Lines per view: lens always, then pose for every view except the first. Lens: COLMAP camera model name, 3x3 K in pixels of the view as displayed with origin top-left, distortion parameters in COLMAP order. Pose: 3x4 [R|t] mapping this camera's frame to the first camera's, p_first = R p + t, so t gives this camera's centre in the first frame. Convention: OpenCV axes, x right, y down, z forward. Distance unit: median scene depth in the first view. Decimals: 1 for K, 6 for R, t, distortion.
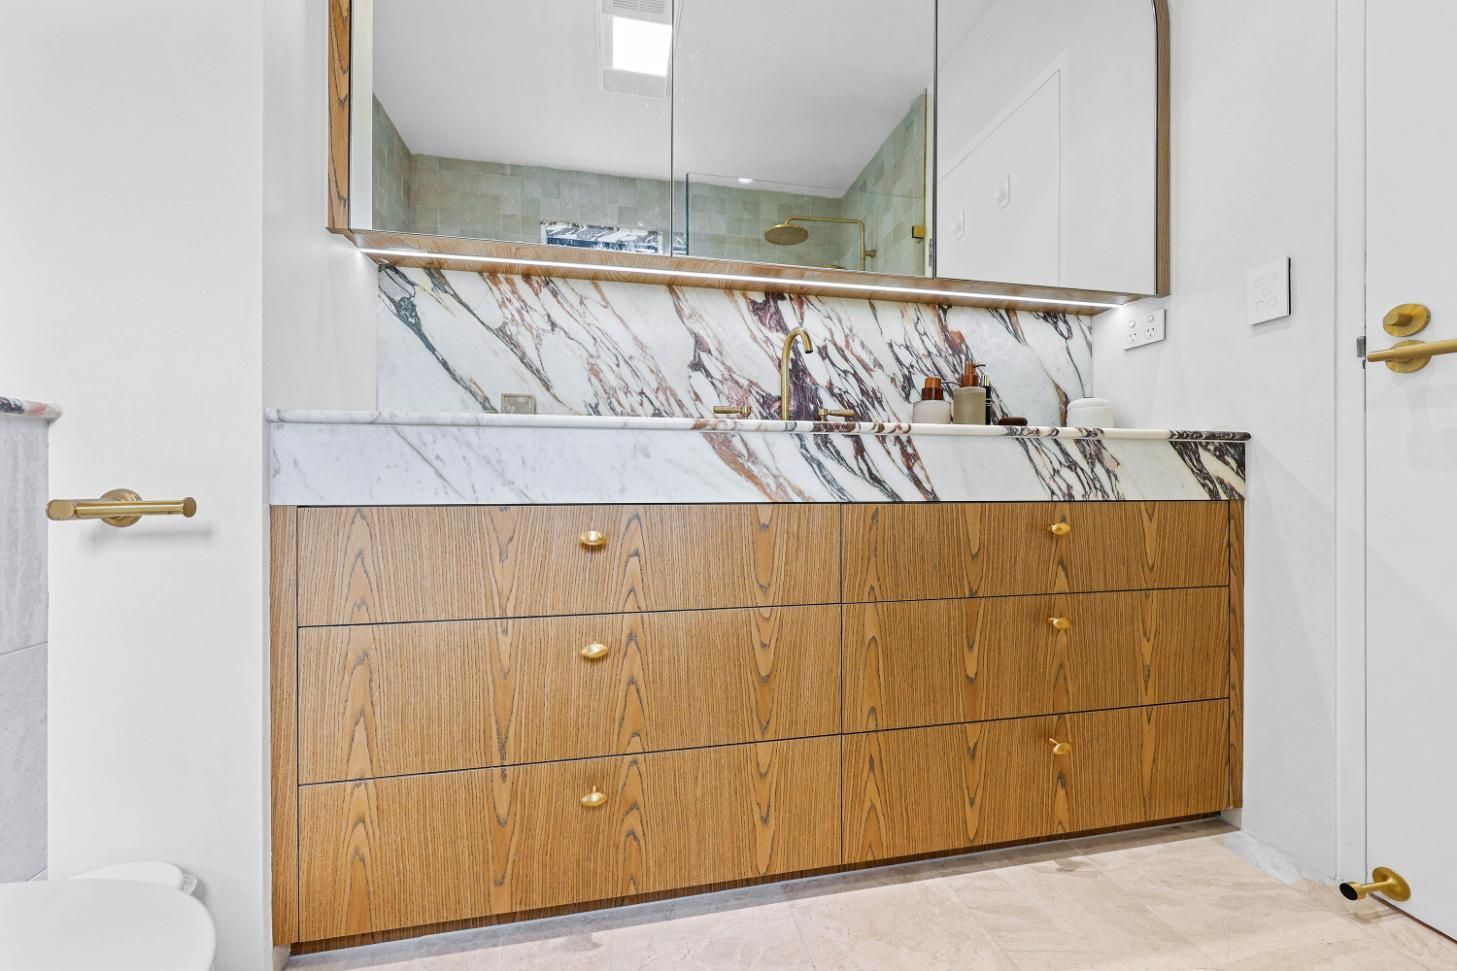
lens RADIAL K [[588.7, 0, 726.9], [0, 588.7, 478.4], [0, 0, 1]] dist [0.001529, -0.000735]
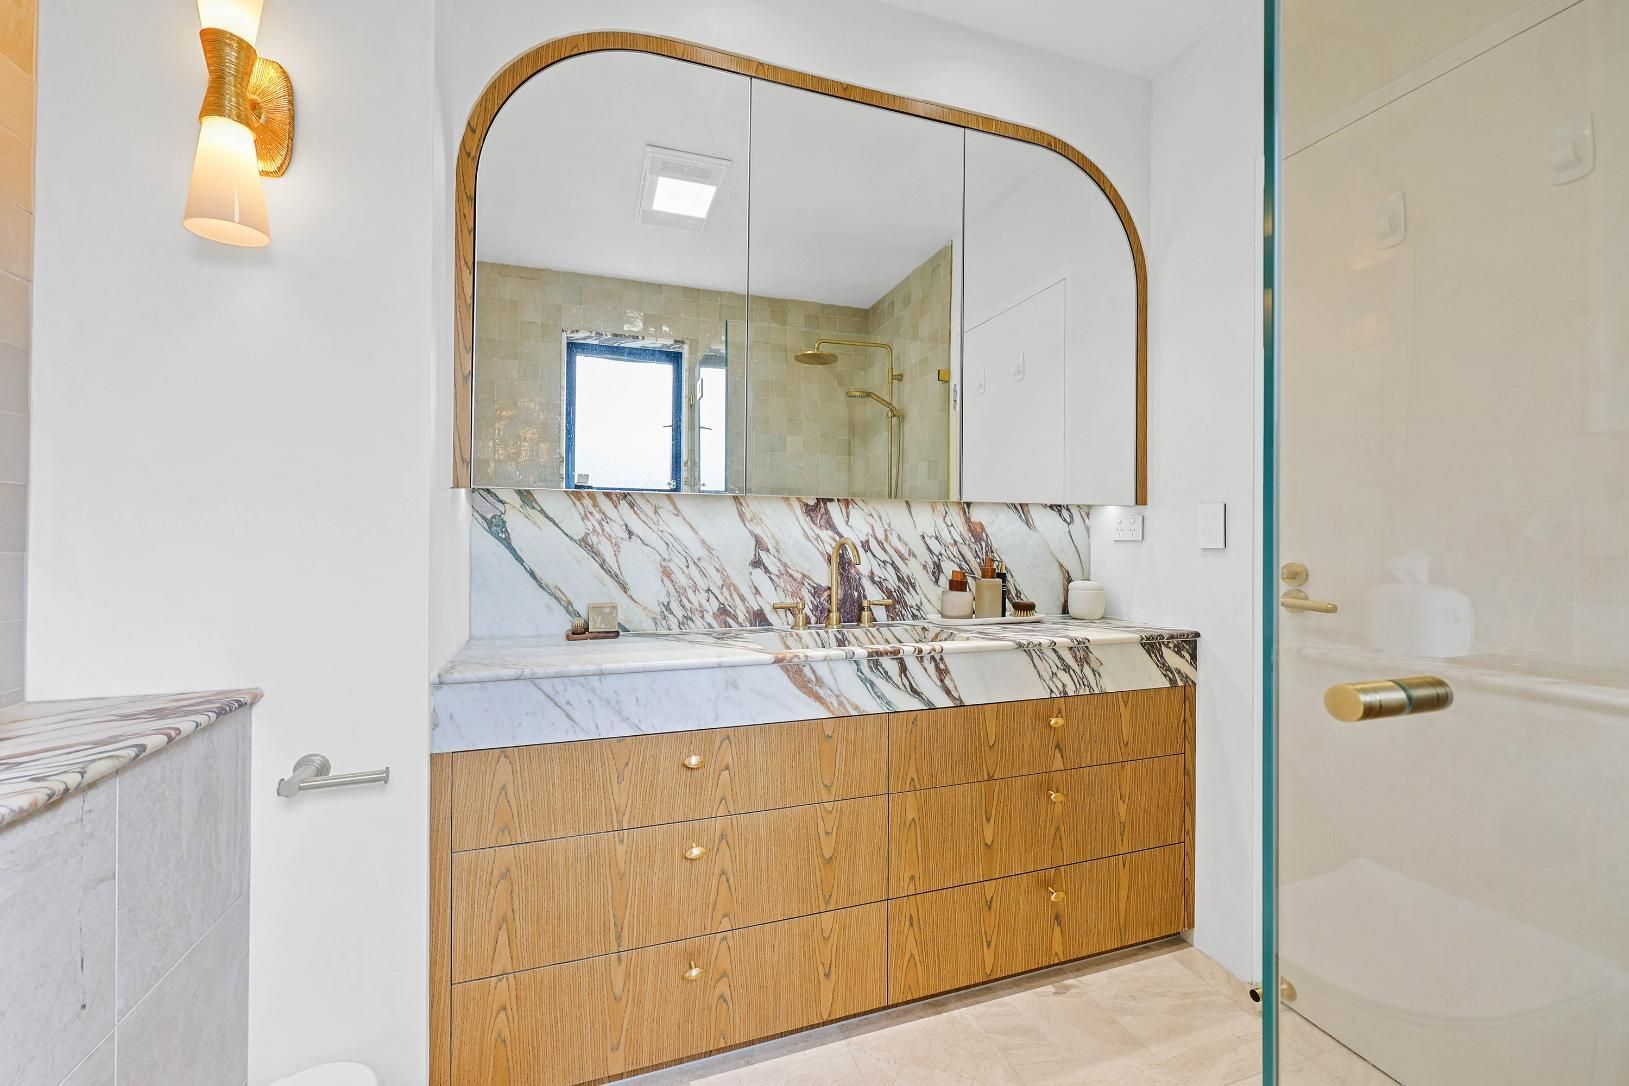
lens RADIAL K [[658.2, 0, 812.7], [0, 658.2, 535.1], [0, 0, 1]] dist [0.001529, -0.000735]
pose [[0.991915, 0.005627, 0.126780, -0.134358], [-0.005195, 0.999980, -0.003737, -0.309116], [-0.126798, 0.003048, 0.991924, -0.336193]]
